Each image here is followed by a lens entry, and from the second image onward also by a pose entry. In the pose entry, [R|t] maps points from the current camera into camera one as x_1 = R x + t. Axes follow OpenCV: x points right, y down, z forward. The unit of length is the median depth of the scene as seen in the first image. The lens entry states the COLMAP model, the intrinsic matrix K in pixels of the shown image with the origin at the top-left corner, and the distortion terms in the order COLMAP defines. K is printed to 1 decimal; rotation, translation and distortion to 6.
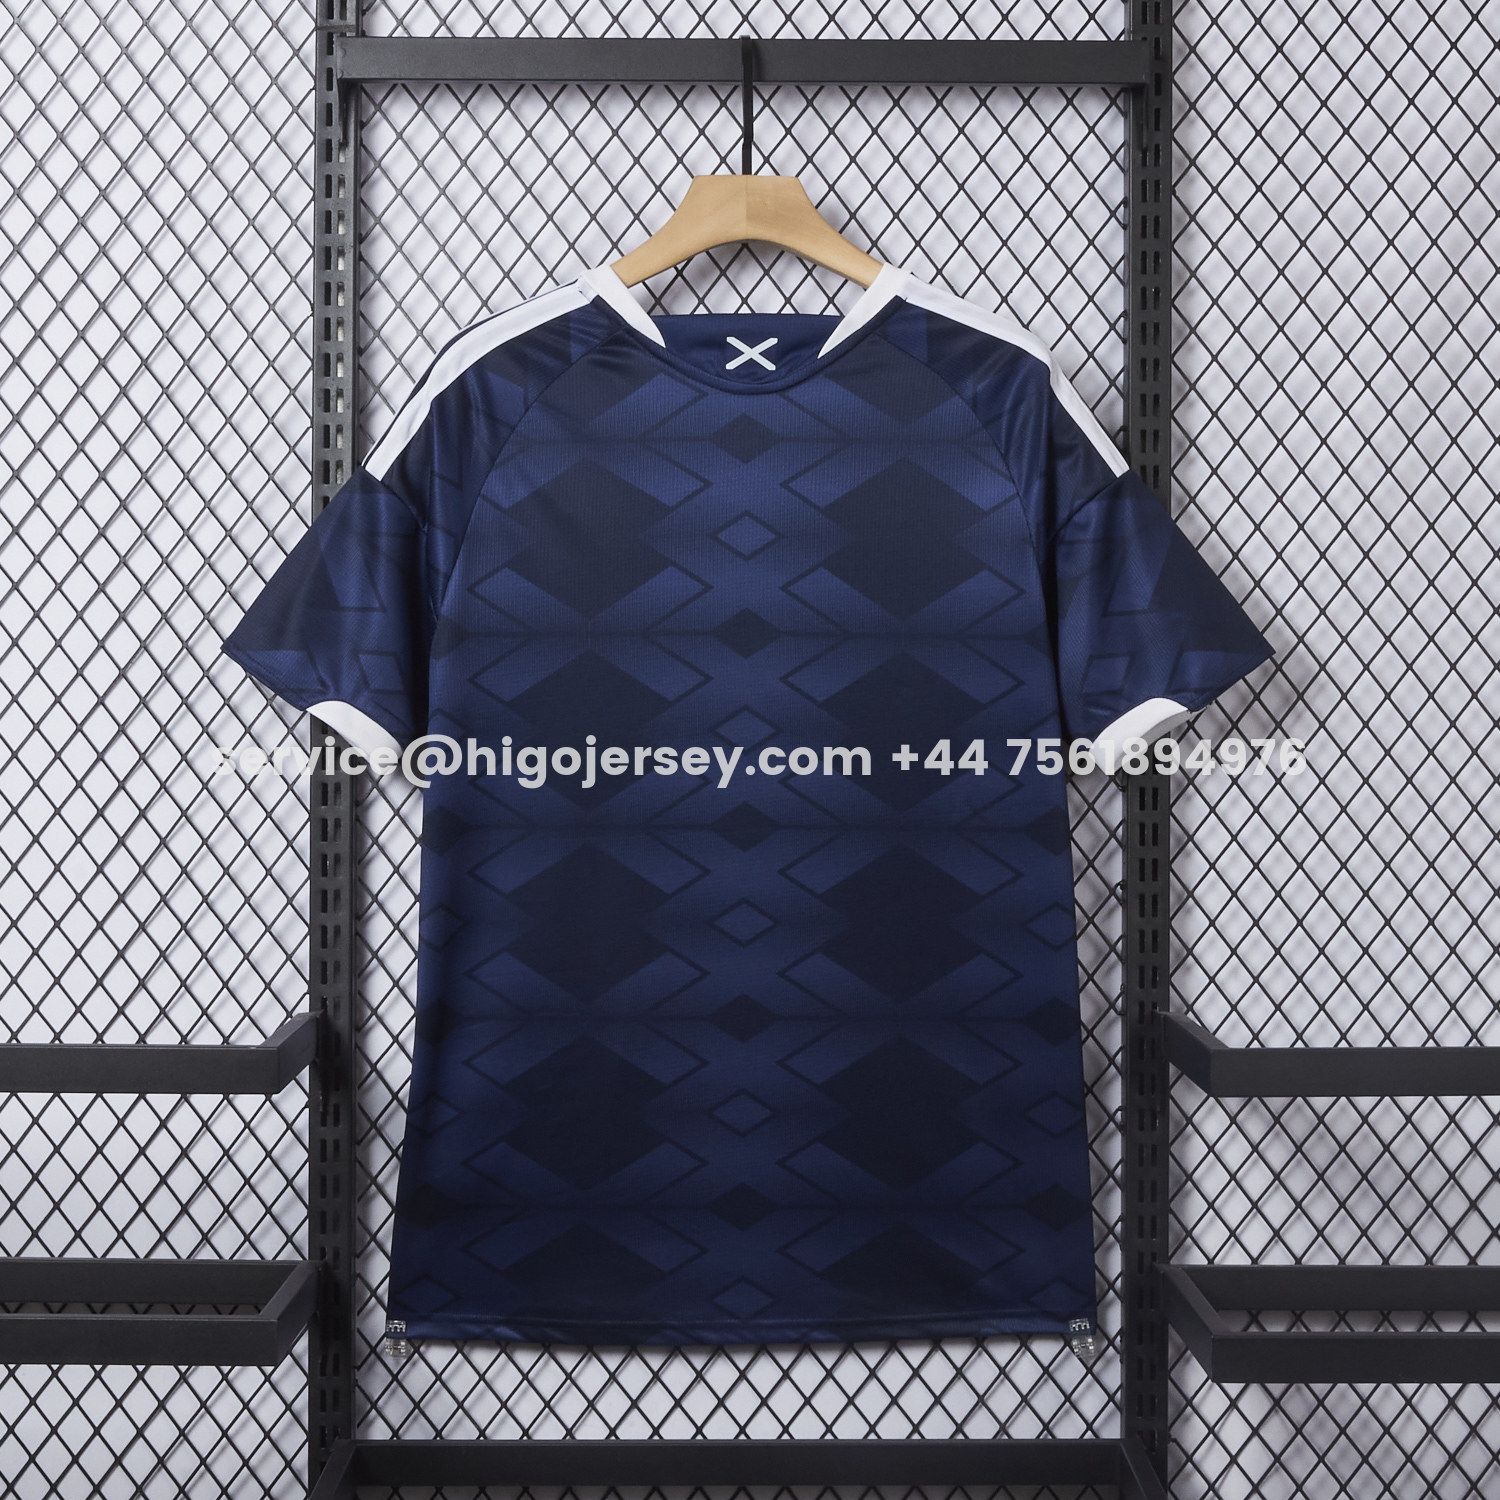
lens RADIAL K [[4766.9, 0, 750.6], [0, 4766.9, 755.4], [0, 0, 1]] dist [-0.035495, 0.000000]
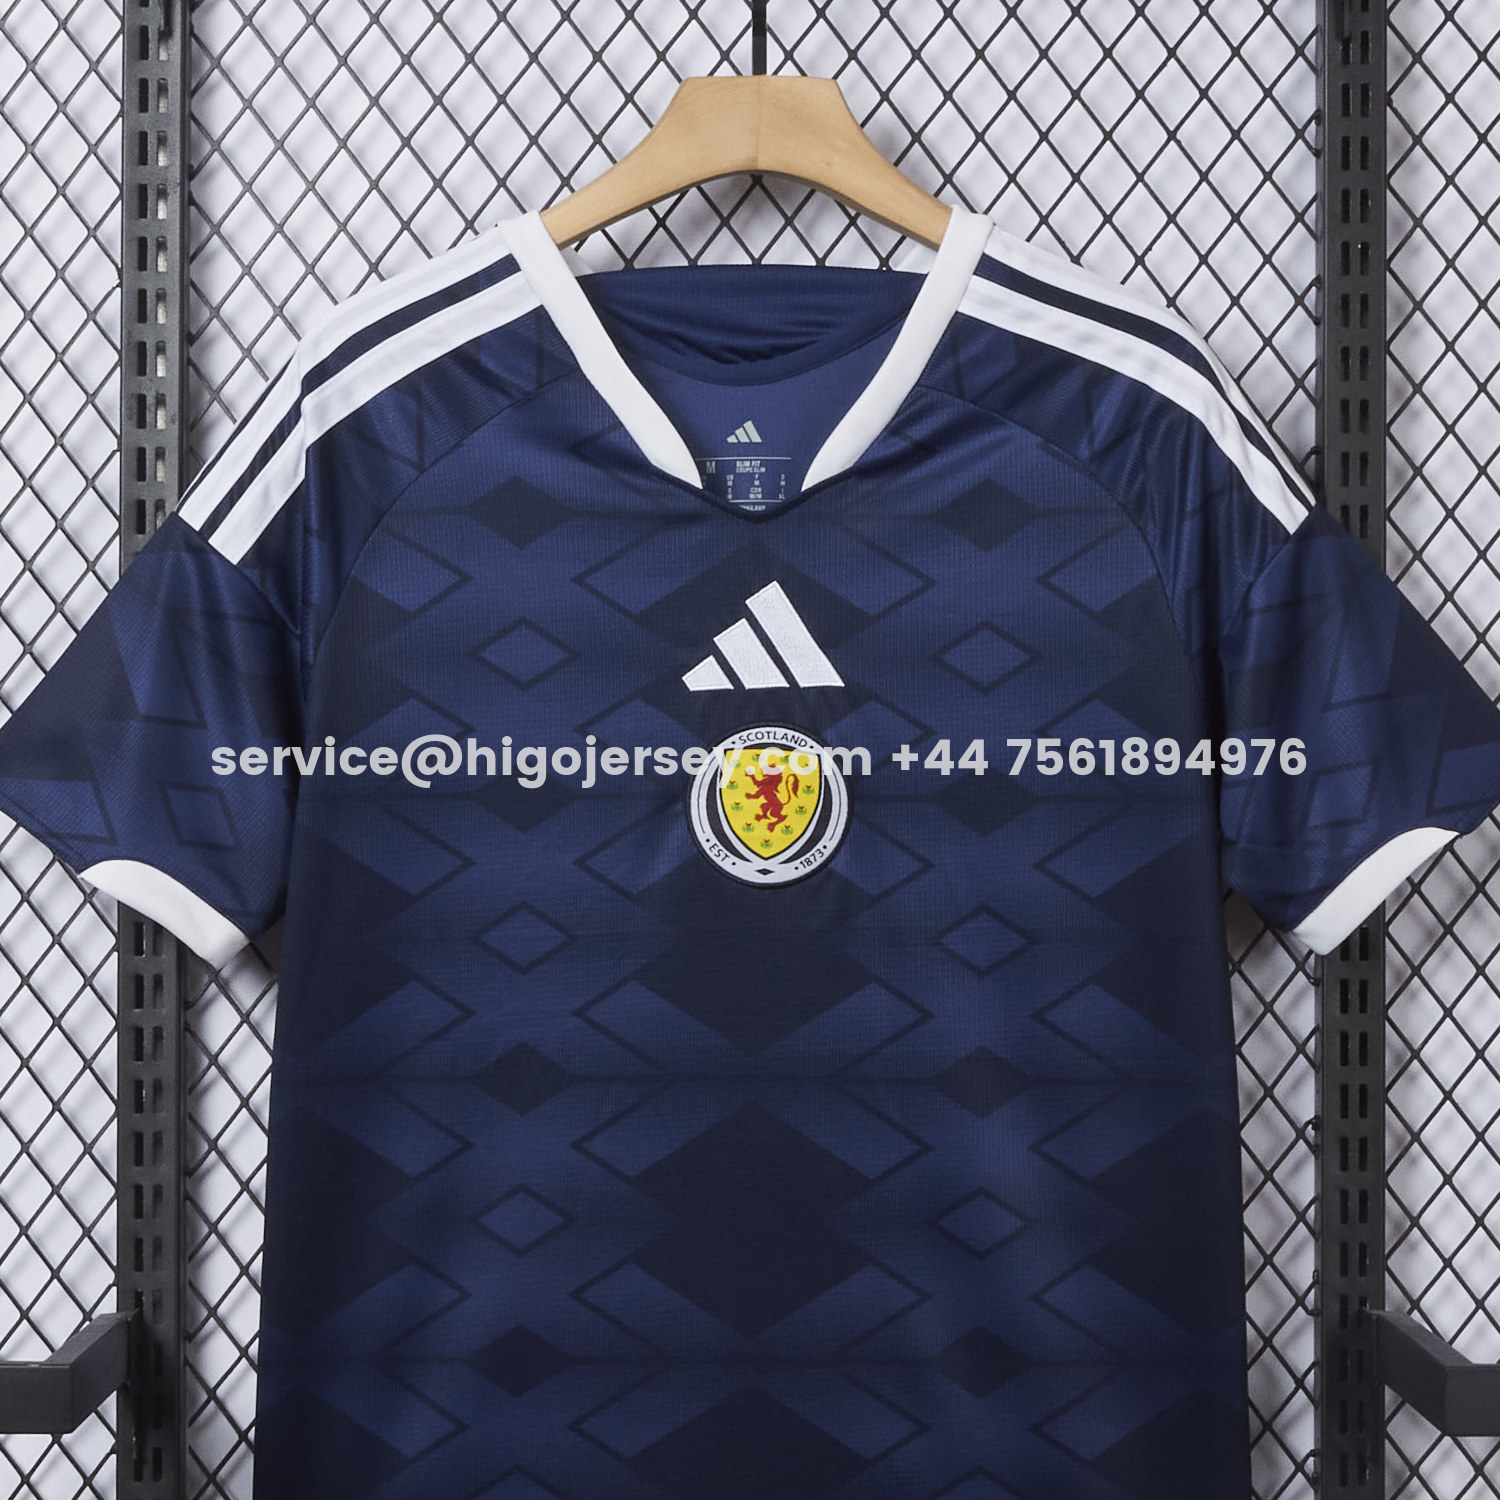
lens RADIAL K [[4766.9, 0, 749.0], [0, 4766.9, 743.2], [0, 0, 1]] dist [-0.035495, 0.000000]
pose [[0.999999, -0.001549, -0.000327, -0.002239], [0.001548, 0.999996, -0.002528, -0.025374], [0.000331, 0.002528, 0.999997, 0.322039]]
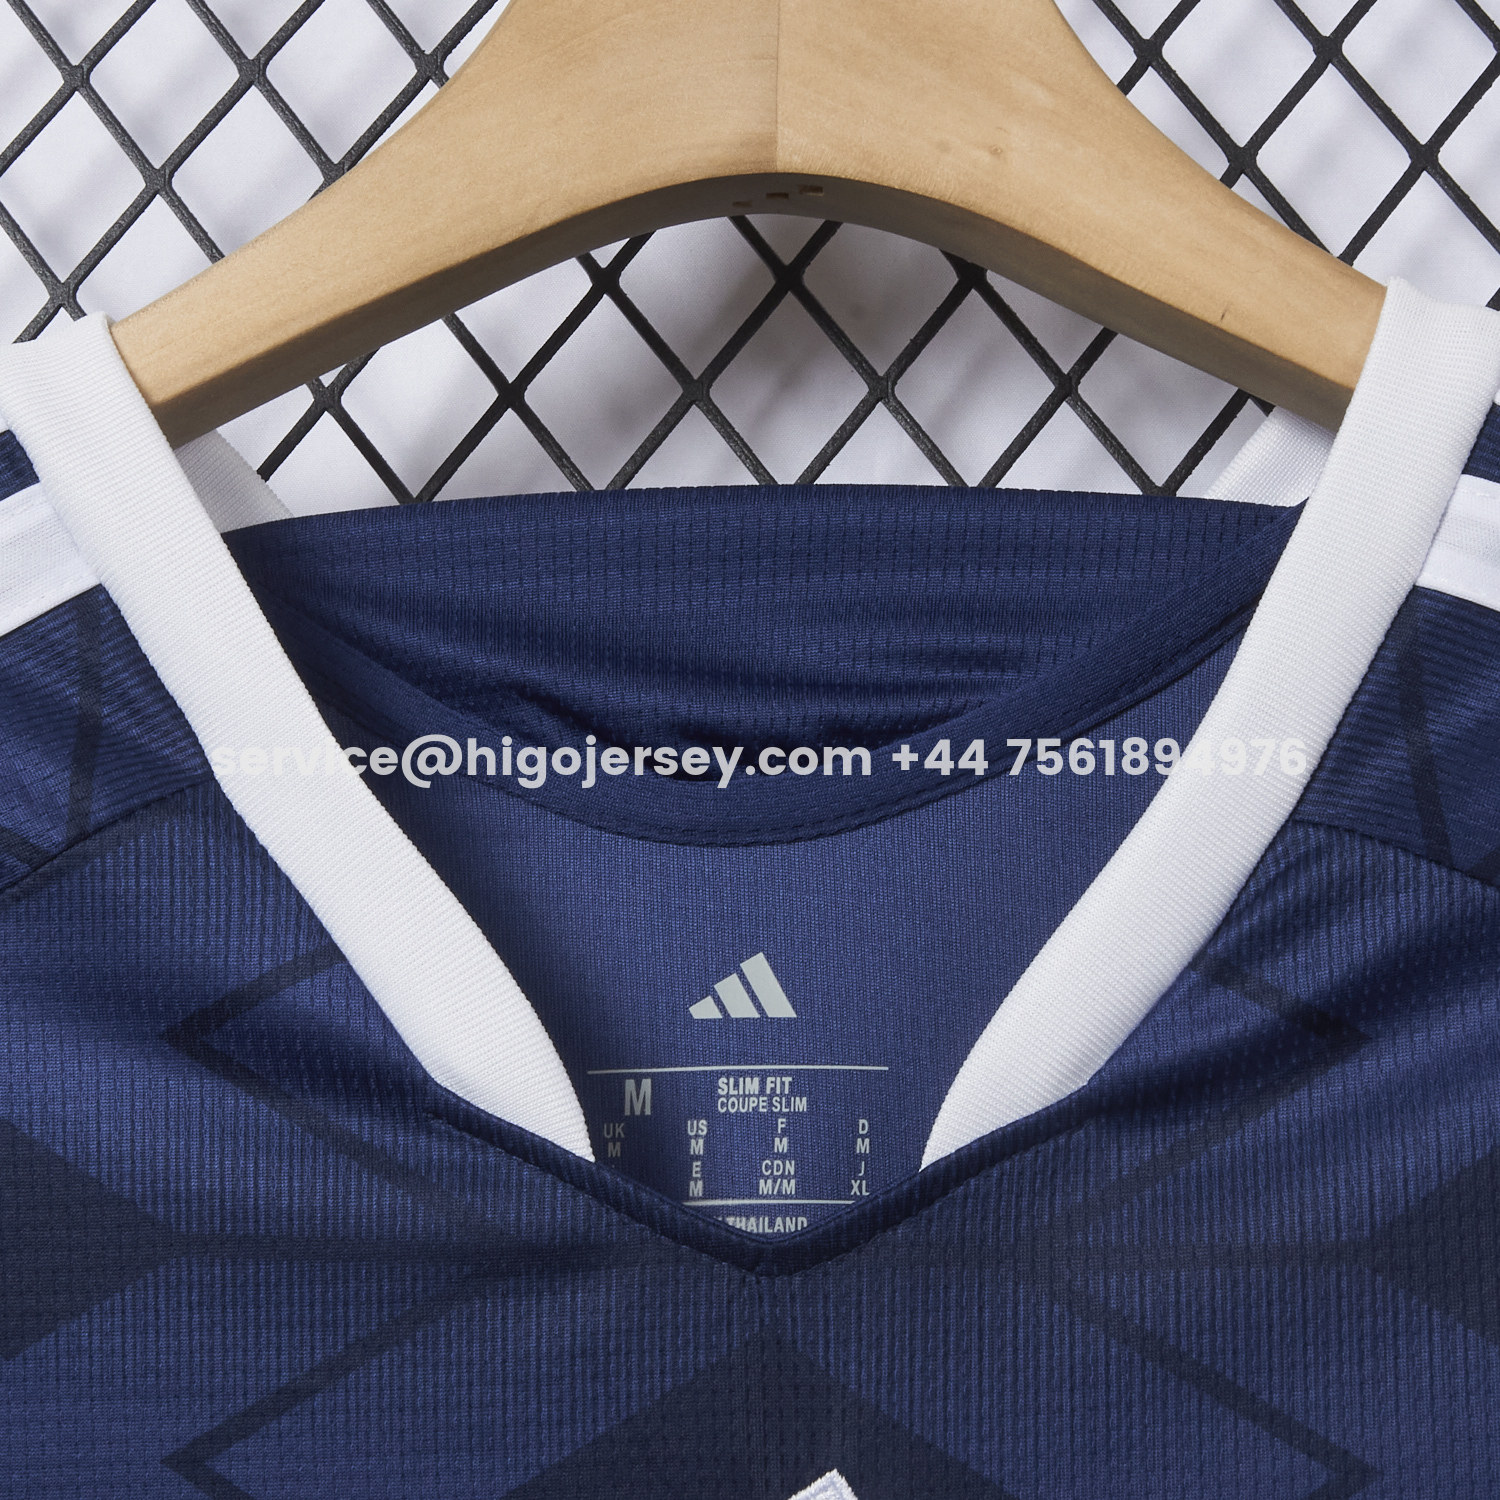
lens RADIAL K [[4766.9, 0, 750.1], [0, 4766.9, 753.0], [0, 0, 1]] dist [-0.035495, 0.000000]
pose [[0.999641, -0.007122, -0.025842, 0.003012], [0.003300, 0.989421, -0.145032, -0.050111], [0.026601, 0.144895, 0.989089, 0.779635]]
